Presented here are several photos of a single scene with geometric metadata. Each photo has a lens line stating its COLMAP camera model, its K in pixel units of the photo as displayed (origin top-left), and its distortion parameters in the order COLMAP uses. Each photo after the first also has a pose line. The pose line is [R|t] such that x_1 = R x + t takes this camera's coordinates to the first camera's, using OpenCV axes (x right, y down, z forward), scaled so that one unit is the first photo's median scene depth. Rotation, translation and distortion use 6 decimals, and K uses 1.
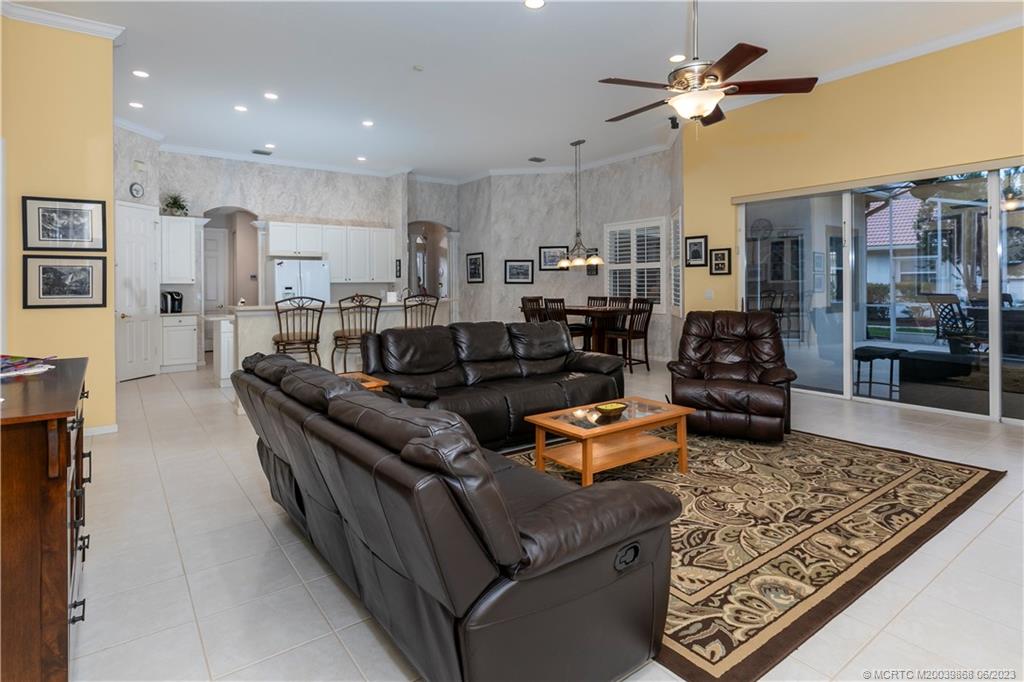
lens RADIAL K [[538.5, 0, 498.2], [0, 538.5, 280.4], [0, 0, 1]] dist [0.002346, 0.001271]
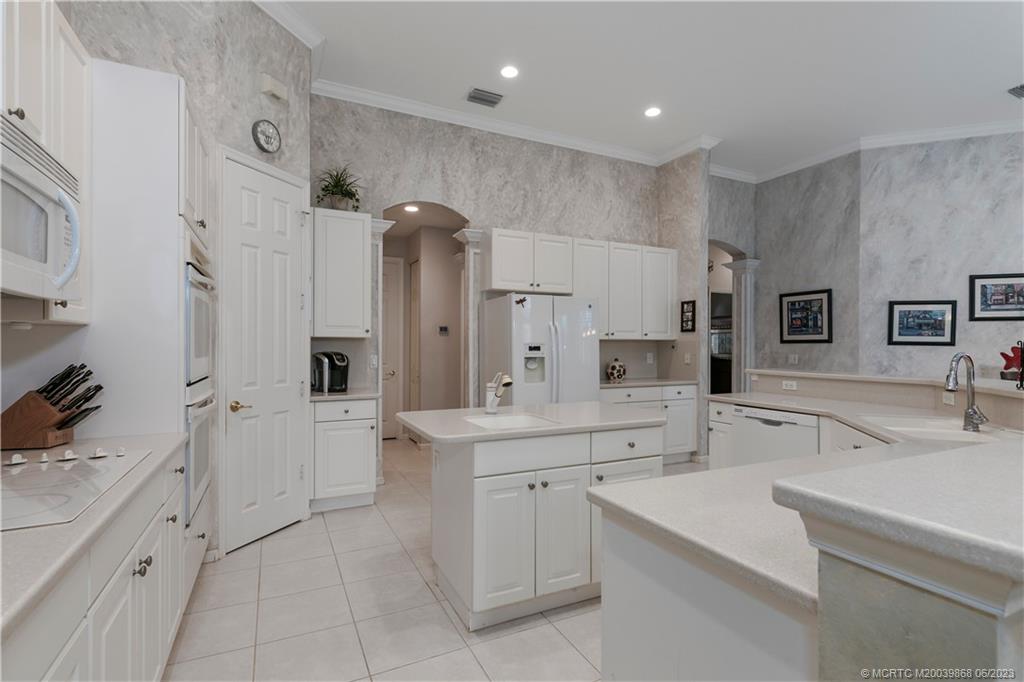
lens RADIAL K [[468.7, 0, 512.0], [0, 468.7, 341.0], [0, 0, 1]] dist [0.003146, 0.001331]
pose [[0.987671, 0.013227, -0.155982, -0.309339], [-0.012325, 0.999901, 0.006750, 0.004162], [0.156055, -0.004744, 0.987737, 0.495006]]
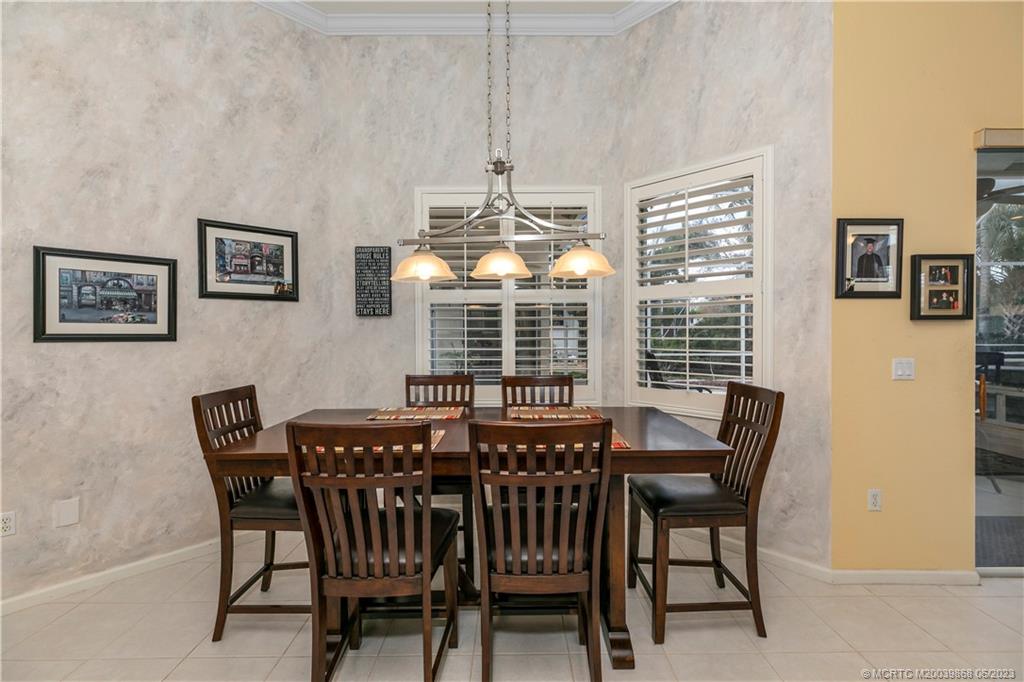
lens RADIAL K [[468.7, 0, 512.0], [0, 468.7, 341.0], [0, 0, 1]] dist [0.003146, 0.001331]
pose [[0.577249, -0.010515, 0.816500, -0.041587], [-0.006045, 0.999835, 0.017149, 0.001077], [-0.816546, -0.014835, 0.577090, 0.731886]]
